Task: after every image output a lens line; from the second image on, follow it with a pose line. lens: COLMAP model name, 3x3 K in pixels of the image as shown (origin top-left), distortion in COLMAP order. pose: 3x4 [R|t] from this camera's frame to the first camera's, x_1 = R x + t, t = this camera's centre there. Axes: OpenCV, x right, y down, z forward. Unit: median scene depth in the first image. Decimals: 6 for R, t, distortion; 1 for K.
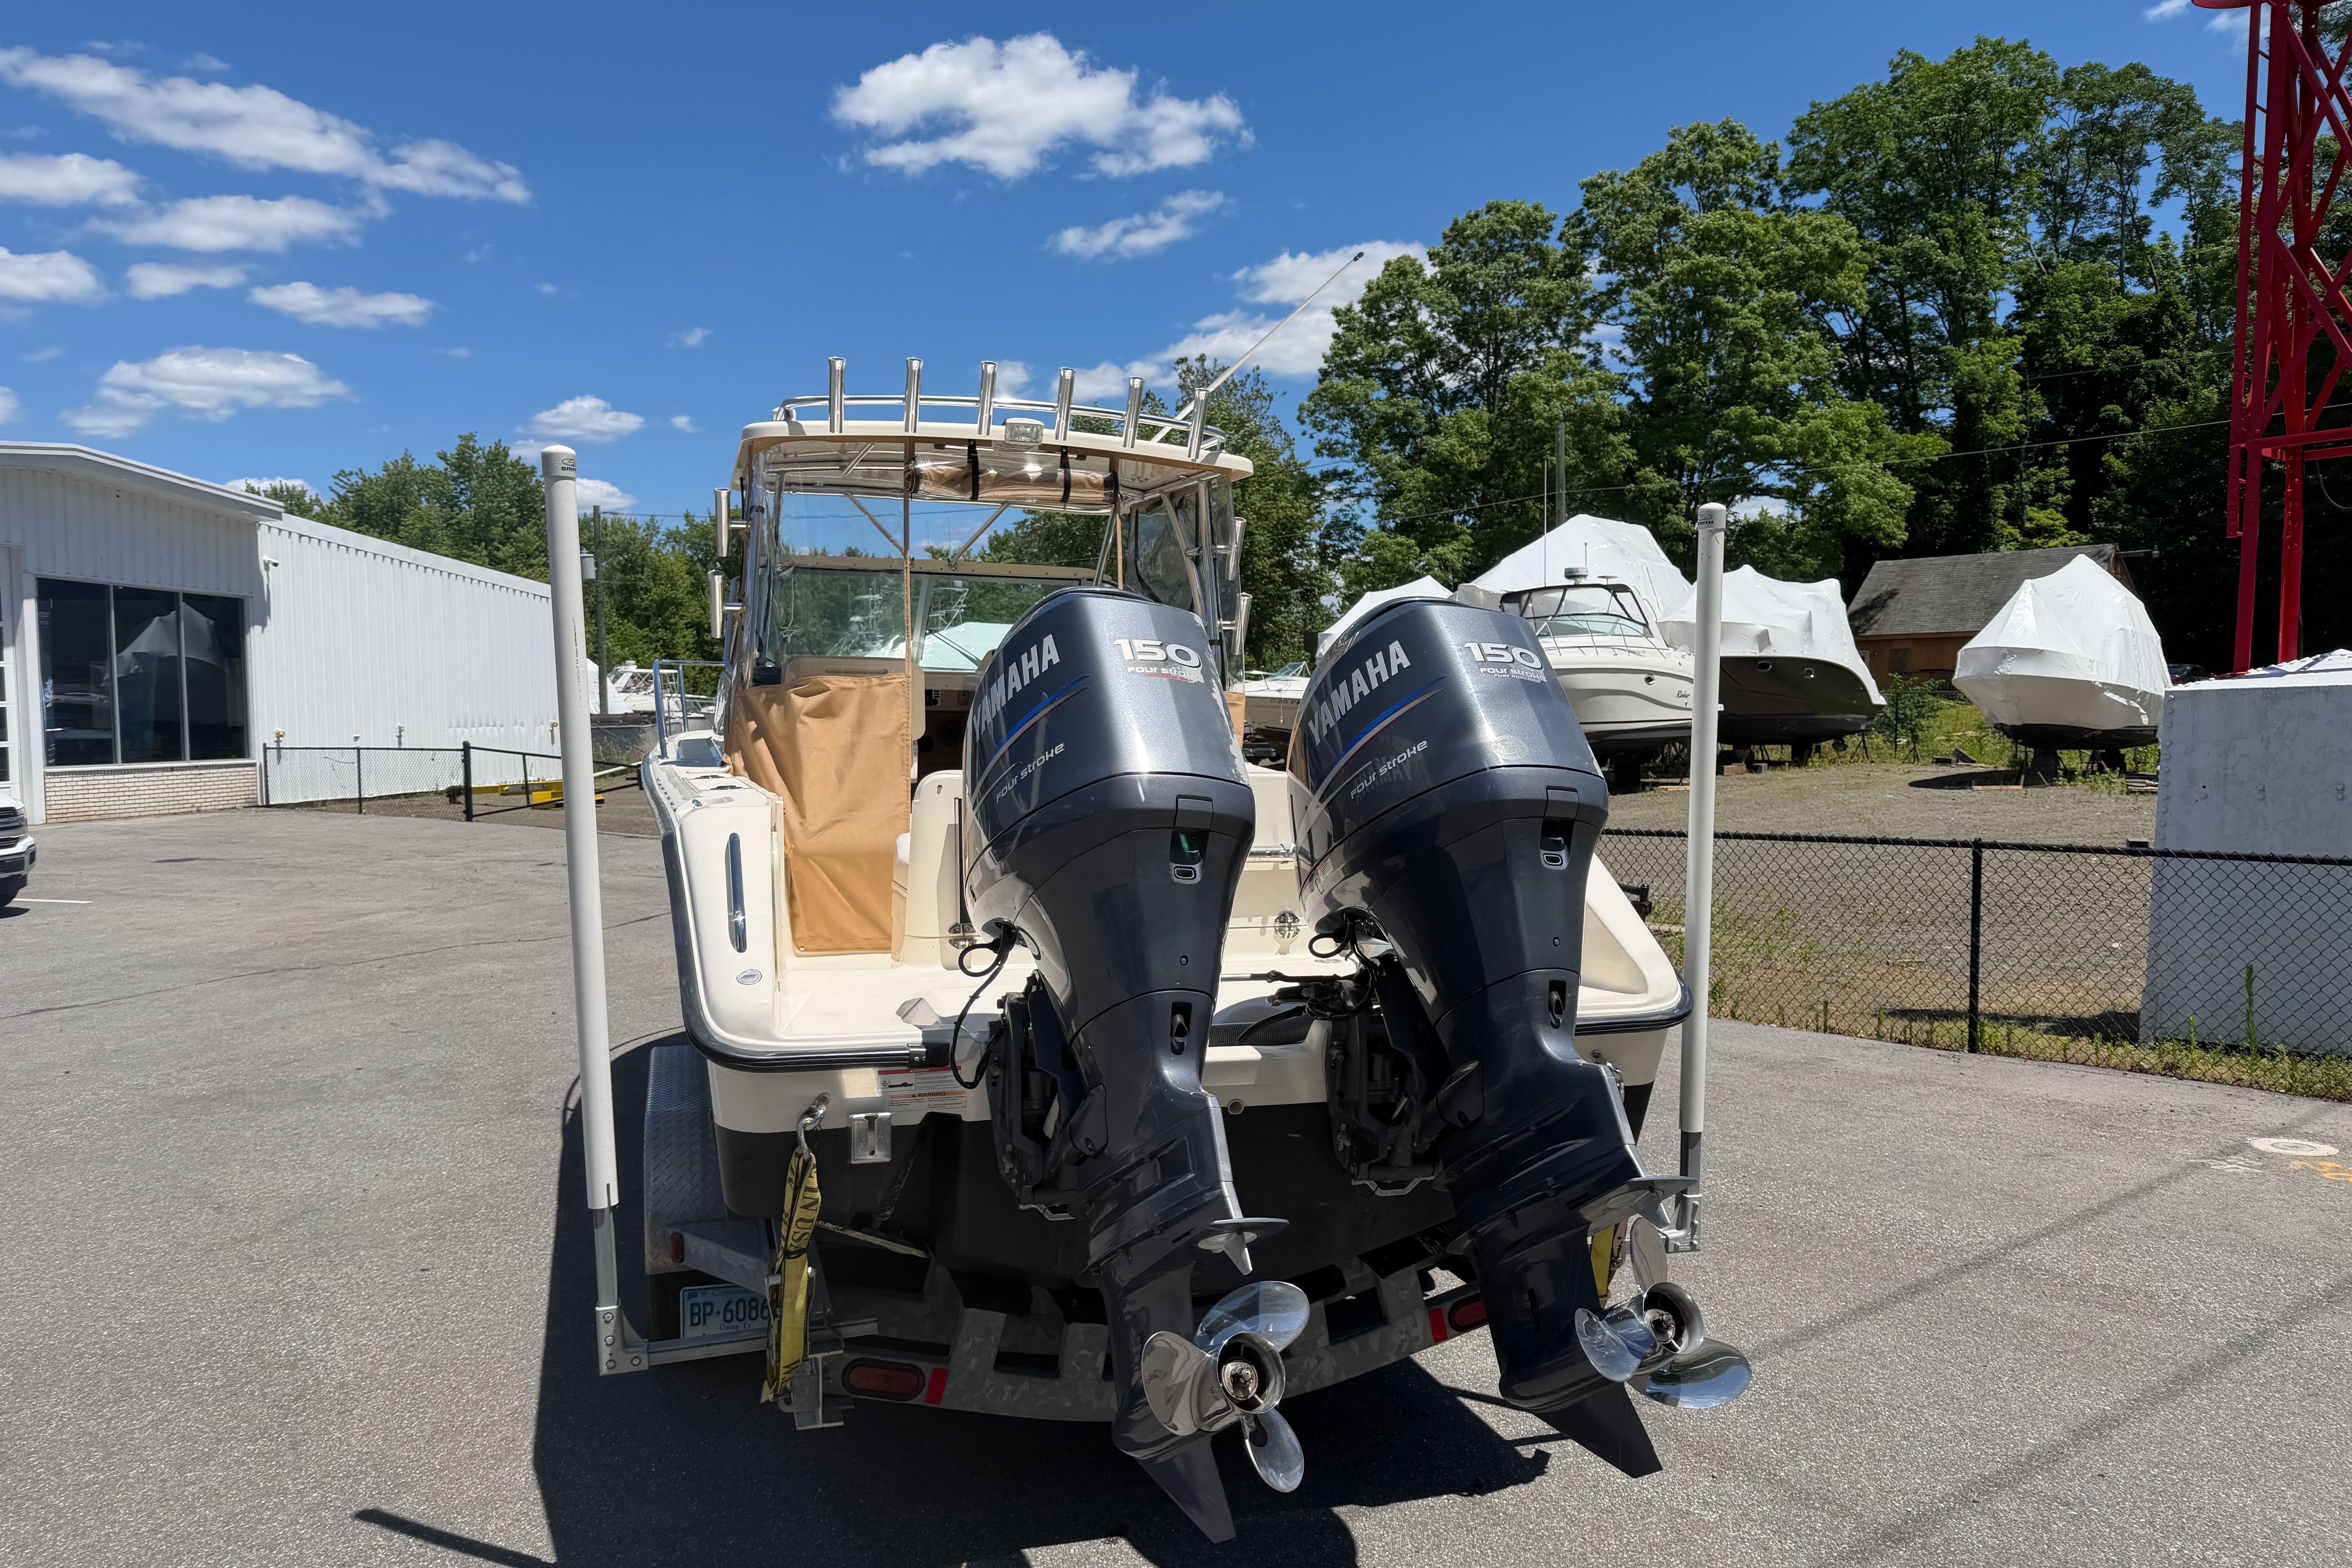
lens RADIAL K [[1692.1, 0, 1182.6], [0, 1692.1, 781.9], [0, 0, 1]] dist [-0.002630, -0.013727]
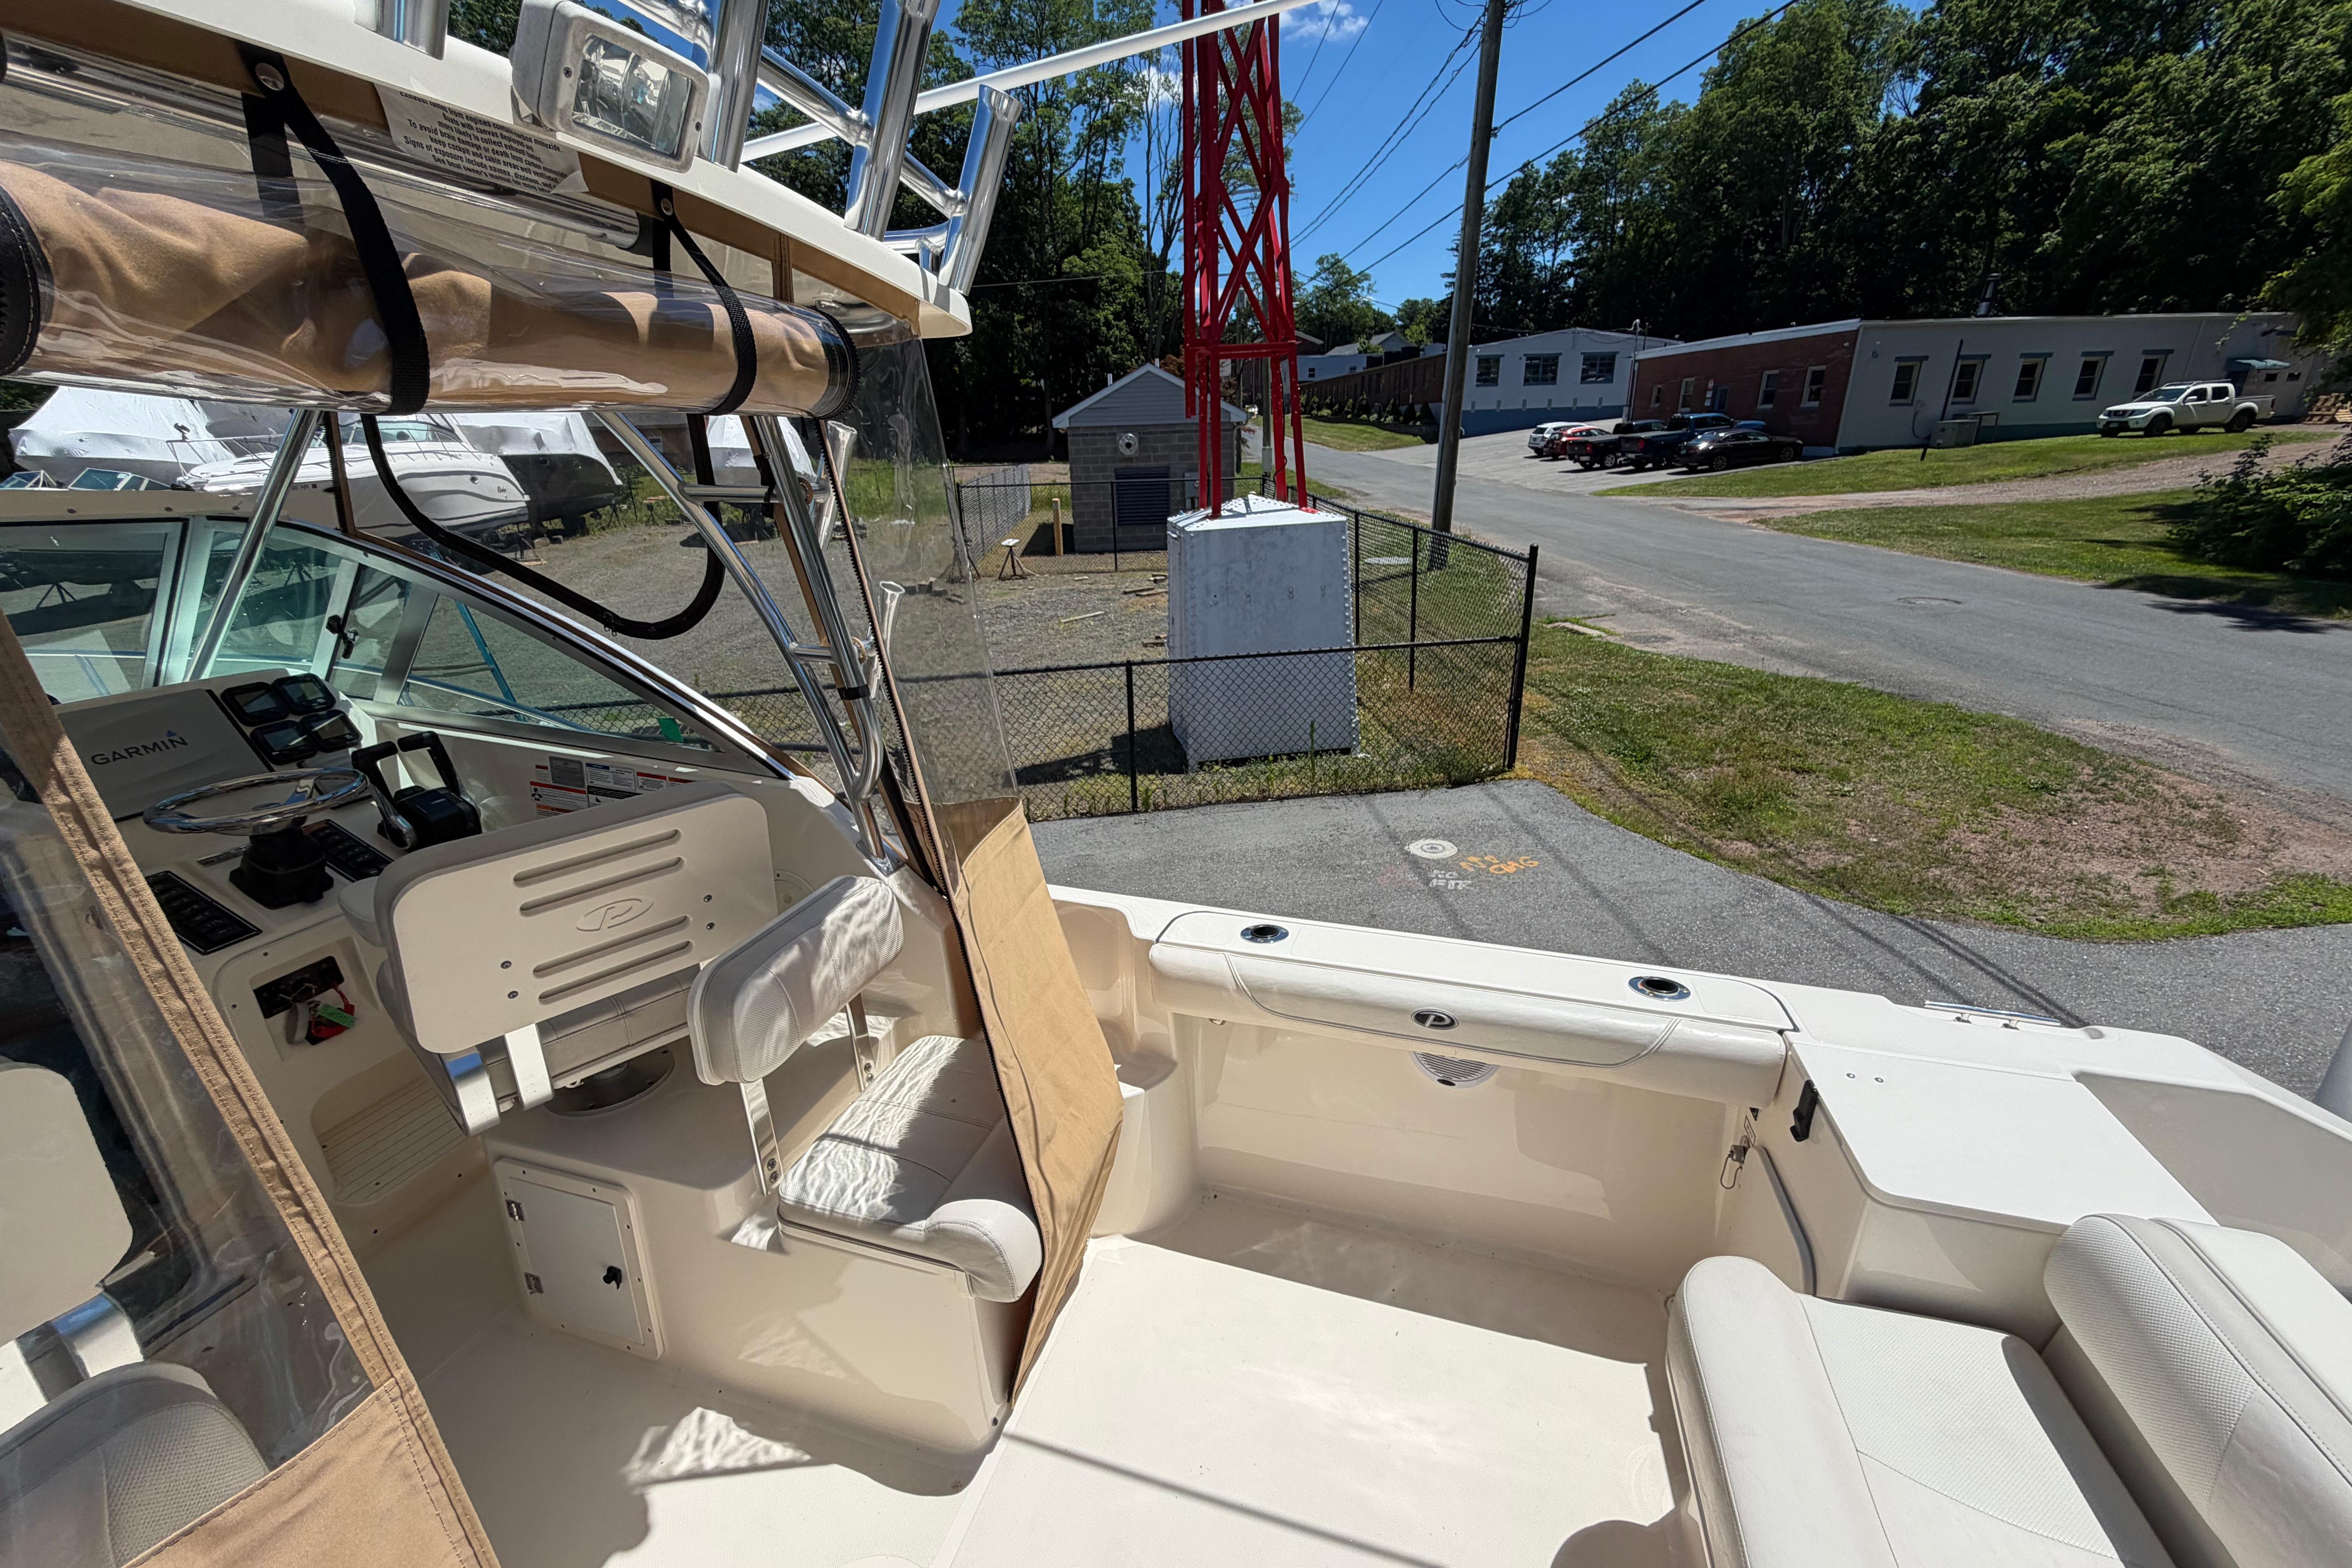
lens RADIAL K [[938.4, 0, 1176.0], [0, 938.4, 784.0], [0, 0, 1]] dist [0.000426, 0.000065]
pose [[0.568437, -0.279963, 0.773628, -0.028257], [0.056622, 0.951404, 0.302694, -0.026188], [-0.820776, -0.128259, 0.556665, 0.156031]]
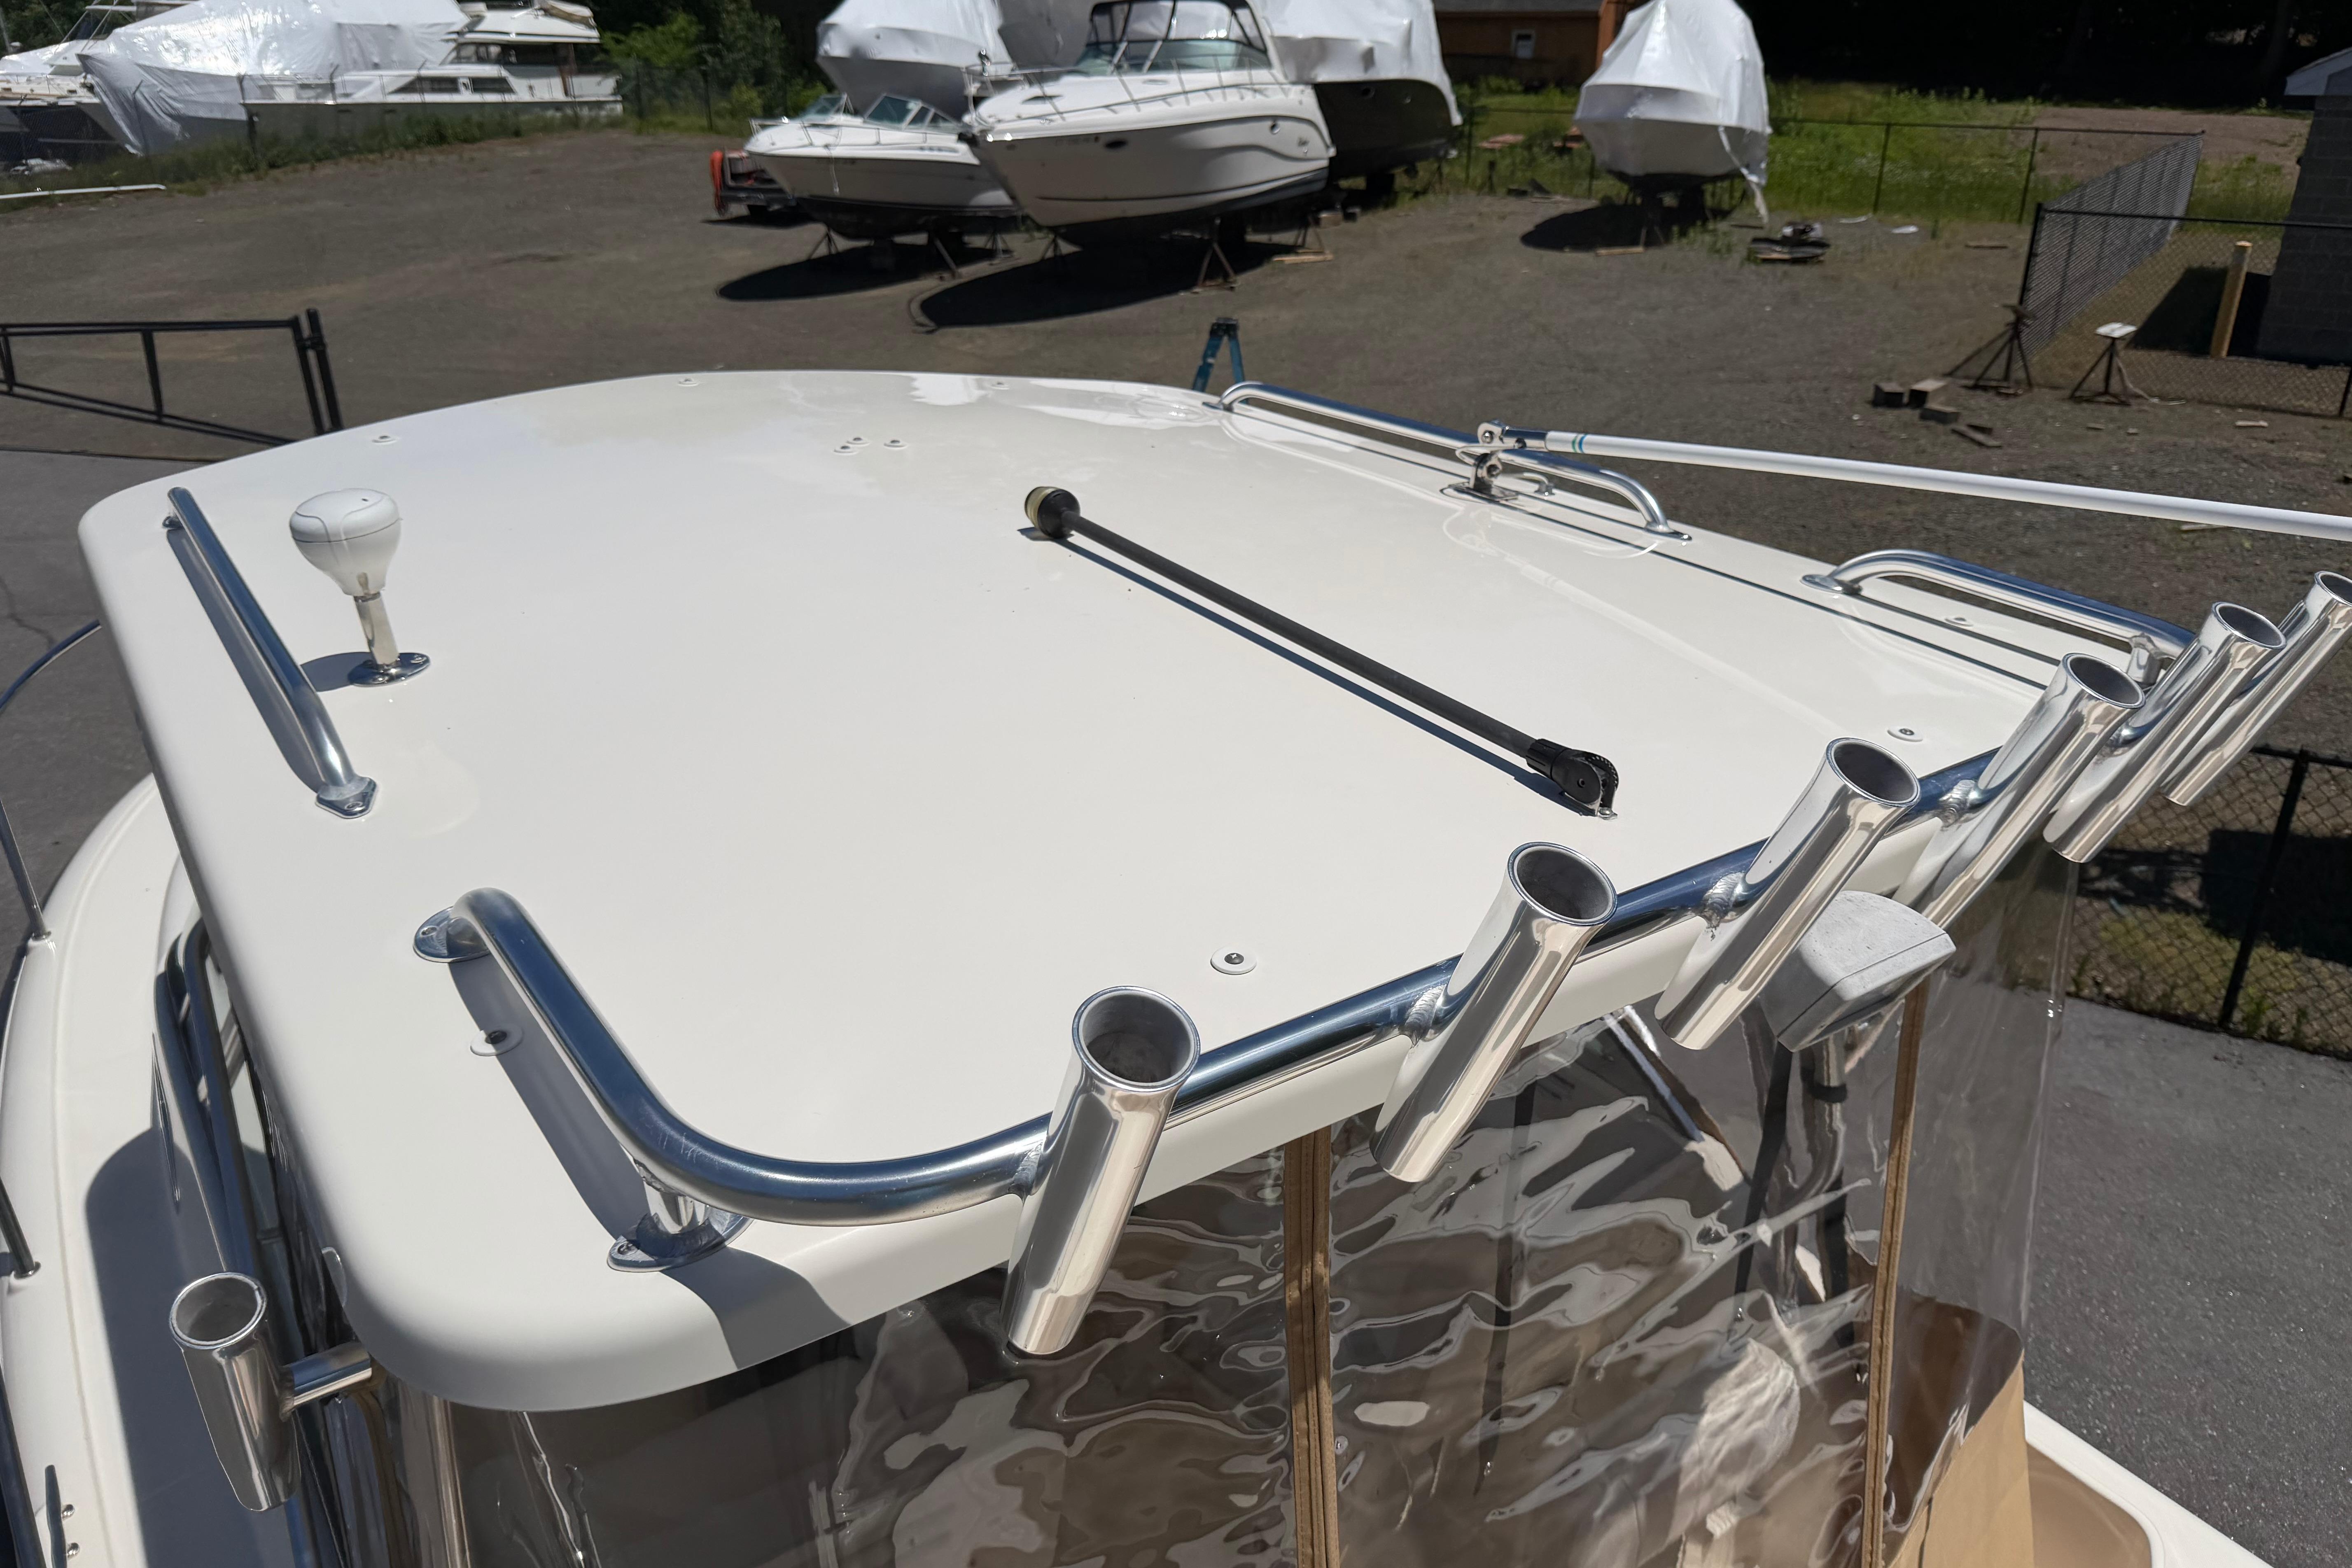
lens RADIAL K [[1692.1, 0, 1182.6], [0, 1692.1, 781.9], [0, 0, 1]] dist [-0.002630, -0.013727]
pose [[0.953098, -0.103233, 0.284514, -0.038912], [-0.004510, 0.935085, 0.354394, -0.052375], [-0.302630, -0.339056, 0.890762, 0.152843]]
